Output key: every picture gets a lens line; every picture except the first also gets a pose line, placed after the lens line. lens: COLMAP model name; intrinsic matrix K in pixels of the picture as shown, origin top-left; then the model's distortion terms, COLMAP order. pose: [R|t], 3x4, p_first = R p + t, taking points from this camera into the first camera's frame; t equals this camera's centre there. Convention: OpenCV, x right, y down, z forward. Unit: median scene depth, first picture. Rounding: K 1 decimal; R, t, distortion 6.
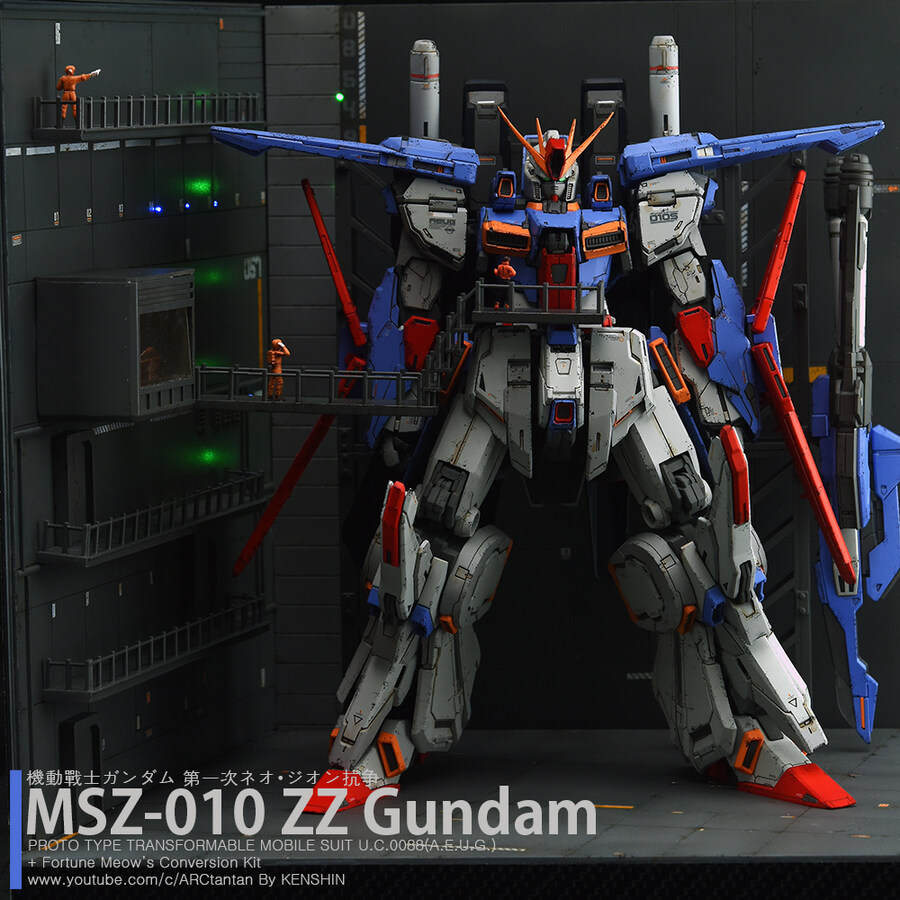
lens RADIAL K [[3730.8, 0, 449.3], [0, 3730.8, 453.1], [0, 0, 1]] dist [0.005436, 0.000000]
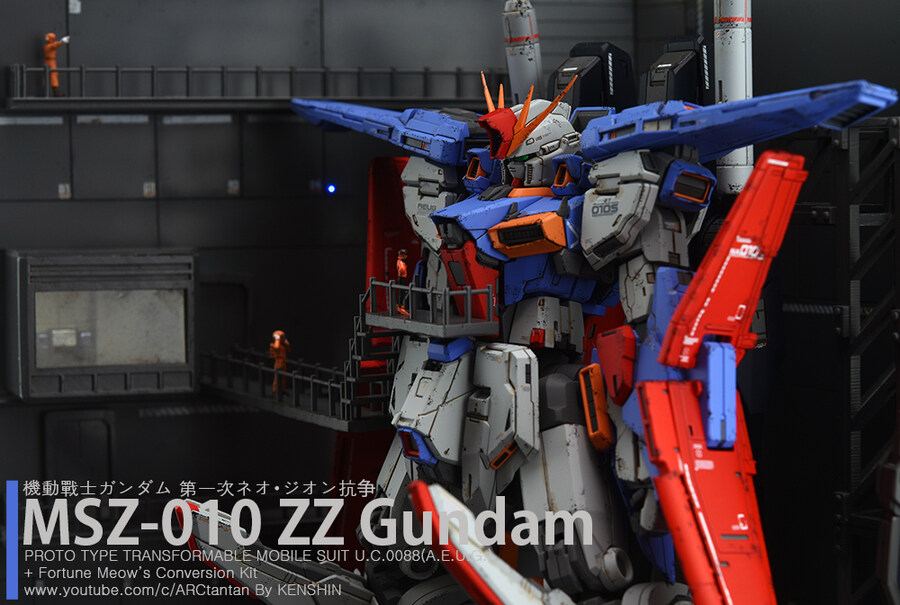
lens RADIAL K [[2349.9, 0, 454.1], [0, 2349.9, 306.9], [0, 0, 1]] dist [0.006641, 0.000000]
pose [[0.582471, 0.059622, -0.810662, 0.437562], [-0.081252, 0.996582, 0.014915, -0.047674], [0.808781, 0.057180, 0.585324, 0.689157]]
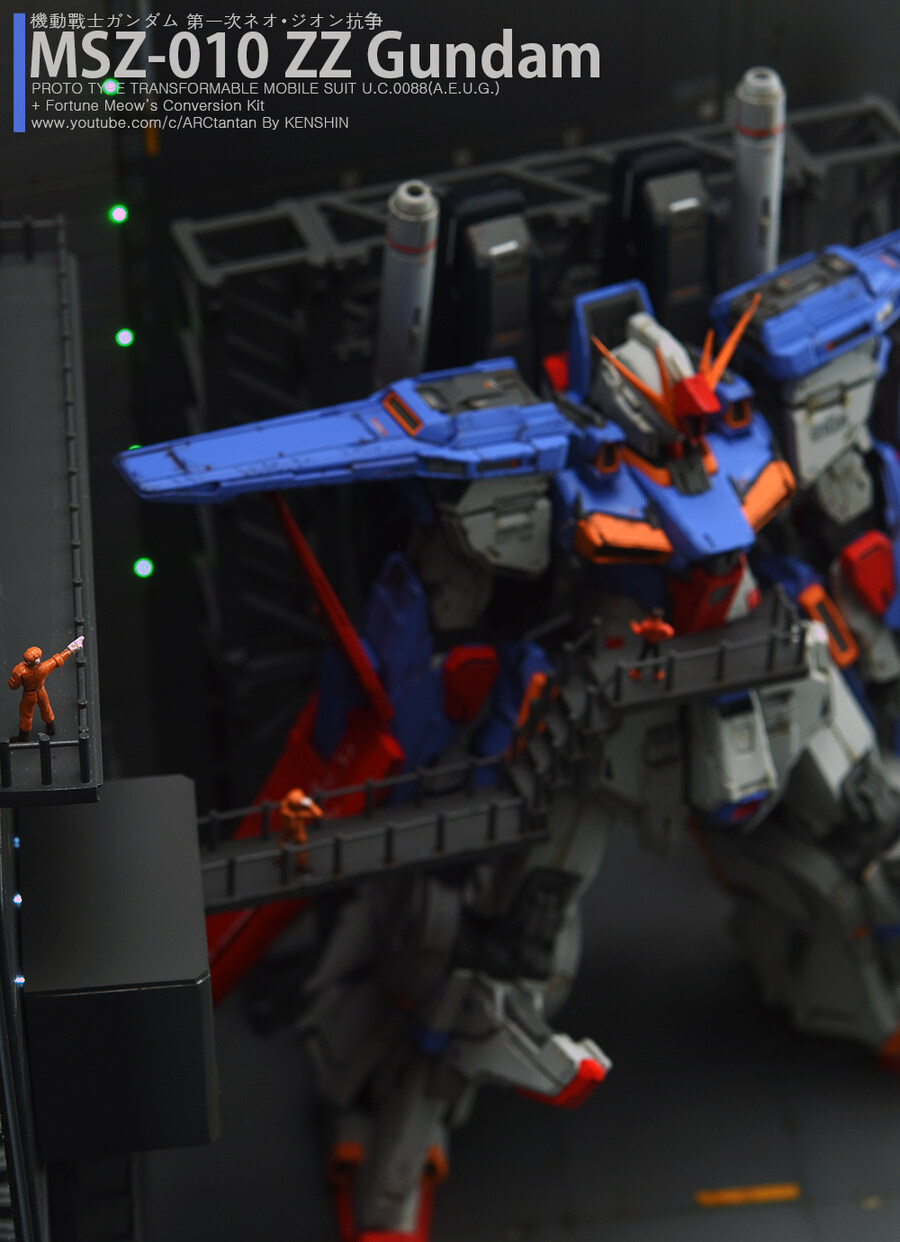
lens RADIAL K [[3488.6, 0, 447.0], [0, 3488.6, 621.2], [0, 0, 1]] dist [0.049724, 0.000000]
pose [[0.915475, -0.247173, 0.317507, -0.193670], [0.030461, 0.829393, 0.557835, -0.363128], [-0.401220, -0.501013, 0.766818, 0.563012]]
